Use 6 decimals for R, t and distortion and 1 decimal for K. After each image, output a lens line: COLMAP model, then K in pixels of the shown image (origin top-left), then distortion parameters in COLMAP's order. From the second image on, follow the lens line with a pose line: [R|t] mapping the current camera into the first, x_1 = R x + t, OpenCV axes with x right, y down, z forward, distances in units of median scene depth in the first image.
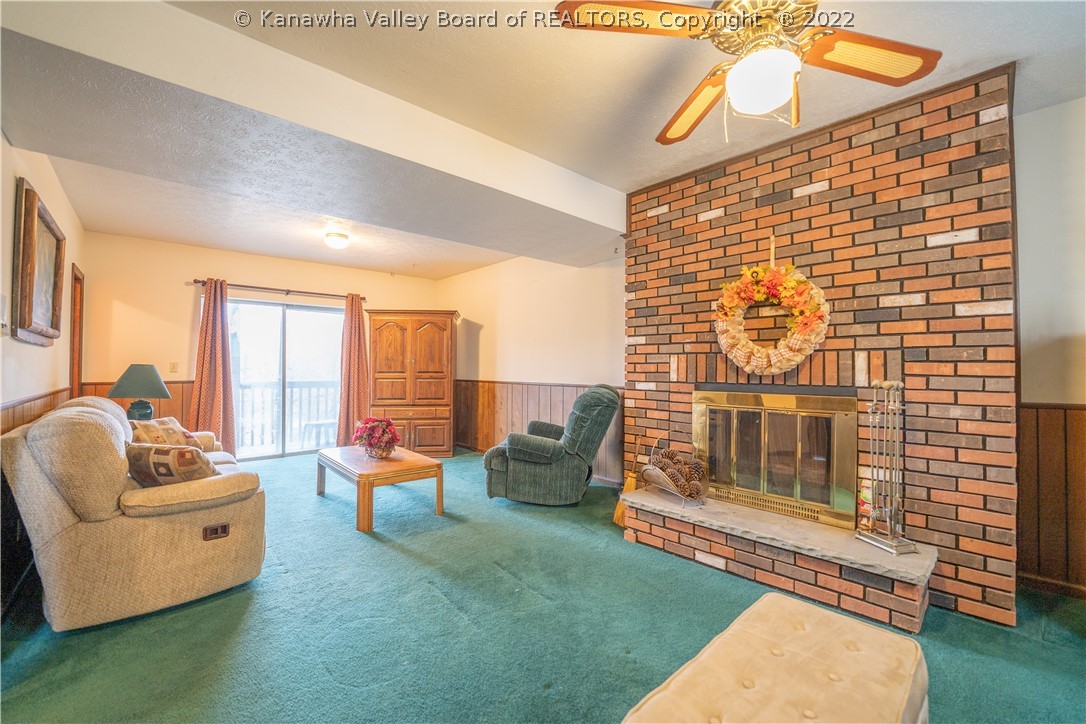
lens RADIAL K [[449.7, 0, 543.0], [0, 449.7, 362.0], [0, 0, 1]] dist [-0.029017, 0.004328]
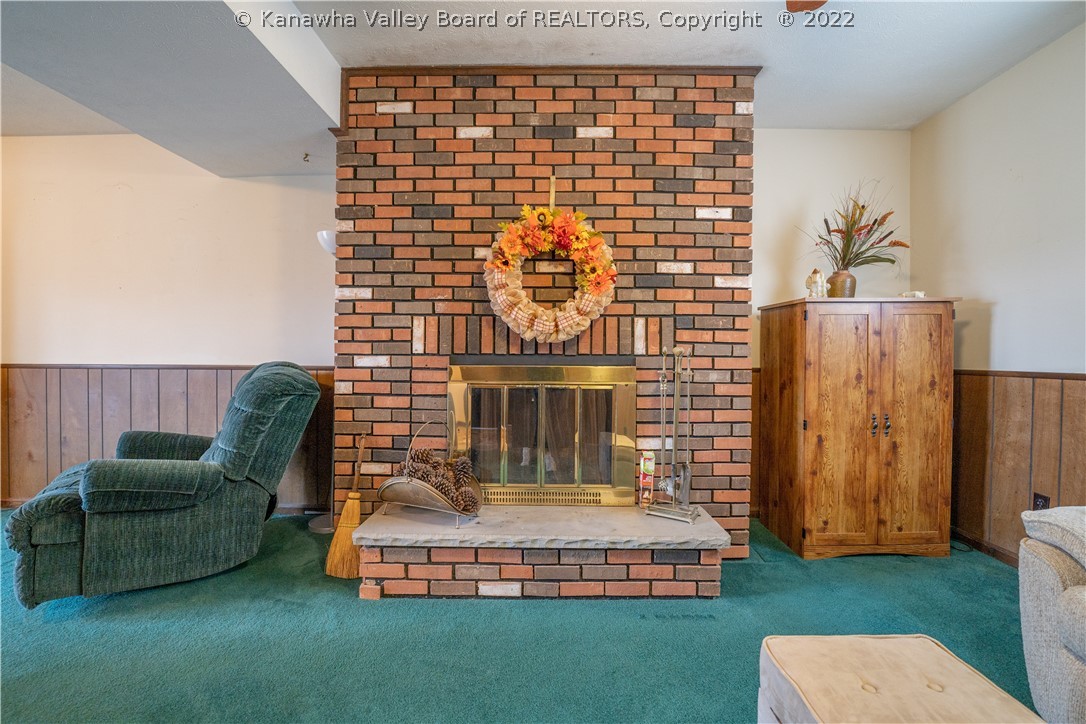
lens RADIAL K [[449.7, 0, 543.0], [0, 449.7, 362.0], [0, 0, 1]] dist [-0.029017, 0.004328]
pose [[0.681172, -0.010354, 0.732050, -0.113233], [-0.011331, 0.999631, 0.024682, 0.043052], [-0.732036, -0.025108, 0.680803, 0.428615]]
